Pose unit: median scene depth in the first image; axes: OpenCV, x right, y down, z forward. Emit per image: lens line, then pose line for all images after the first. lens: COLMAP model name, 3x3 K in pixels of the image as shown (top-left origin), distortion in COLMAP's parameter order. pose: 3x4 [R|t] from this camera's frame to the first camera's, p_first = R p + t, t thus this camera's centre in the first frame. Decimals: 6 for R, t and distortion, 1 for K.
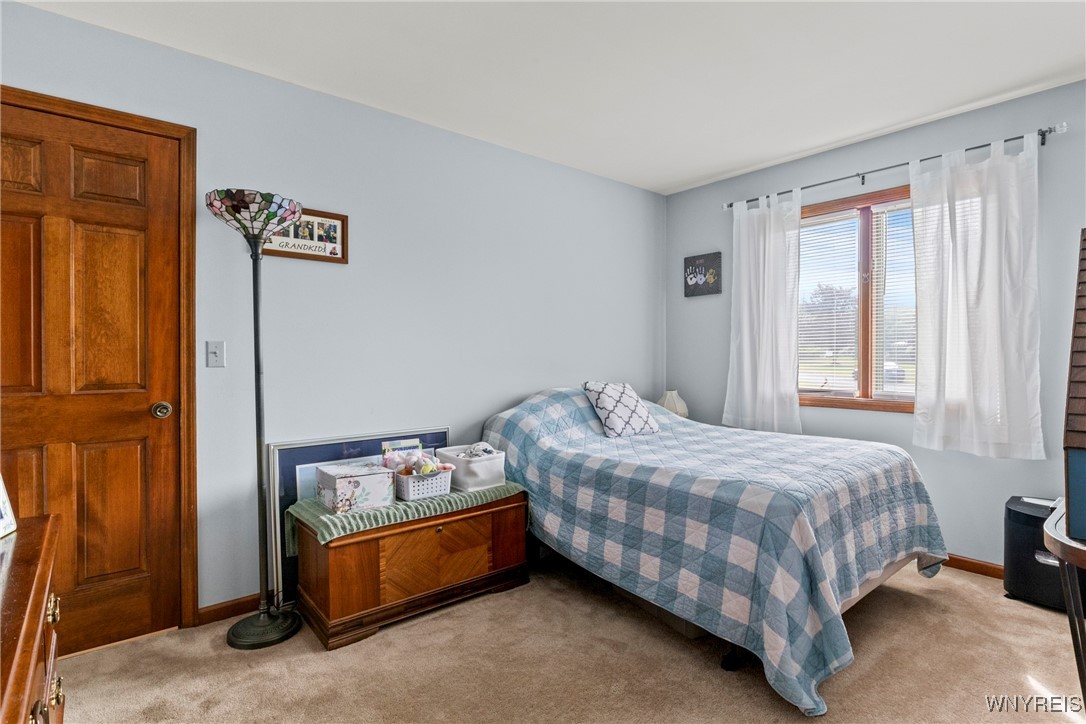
lens RADIAL K [[534.2, 0, 539.7], [0, 534.2, 359.1], [0, 0, 1]] dist [-0.013071, -0.000335]
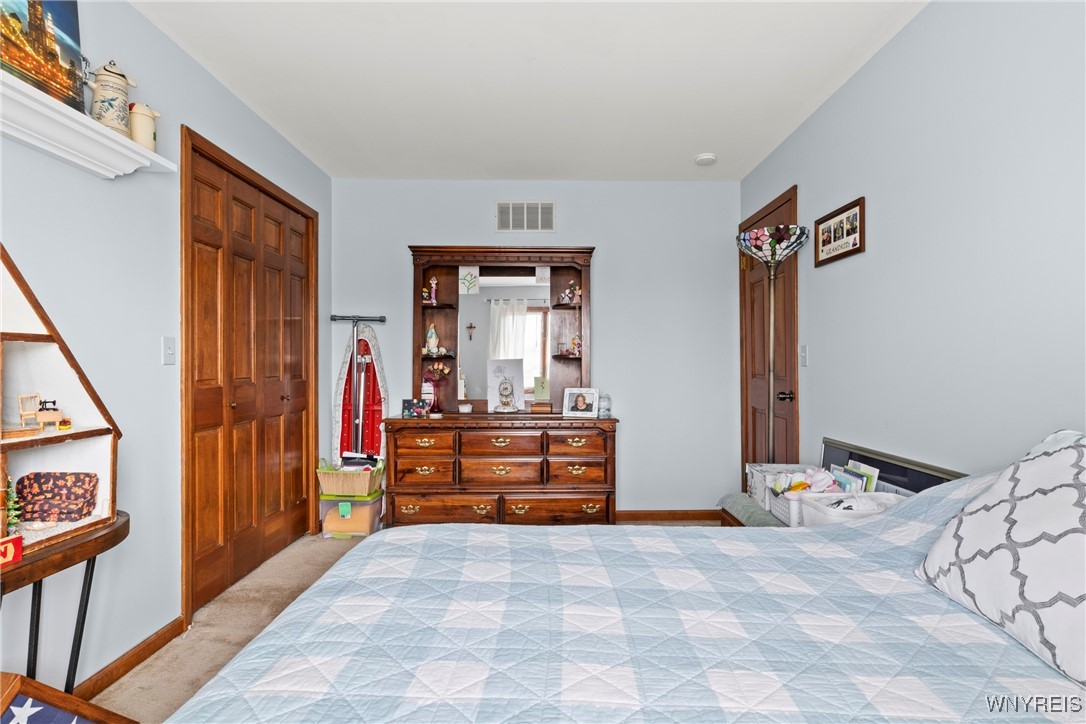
lens RADIAL K [[534.2, 0, 539.7], [0, 534.2, 359.1], [0, 0, 1]] dist [-0.013071, -0.000335]
pose [[-0.651407, 0.000265, -0.758728, 0.650228], [-0.005199, 0.999975, 0.004813, -0.004031], [0.758710, 0.007080, -0.651390, 1.176883]]
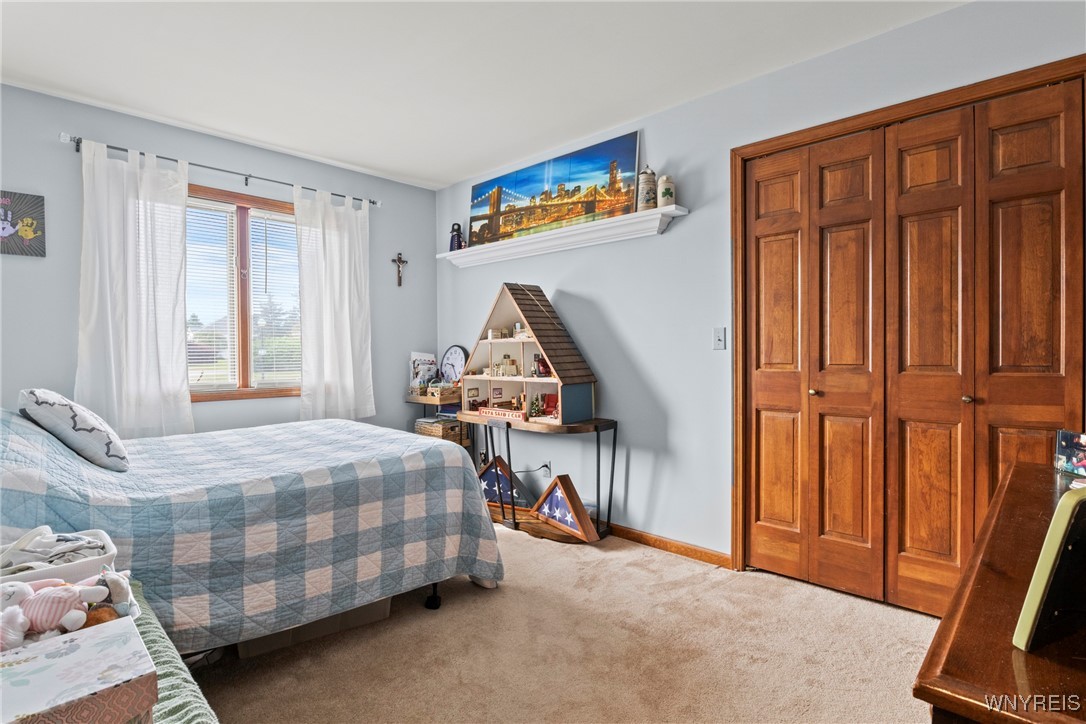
lens RADIAL K [[534.2, 0, 539.7], [0, 534.2, 359.1], [0, 0, 1]] dist [-0.013071, -0.000335]
pose [[-0.105204, -0.009870, 0.994402, -0.625318], [0.012861, 0.999854, 0.011285, 0.014909], [-0.994367, 0.013976, -0.105062, 0.659924]]
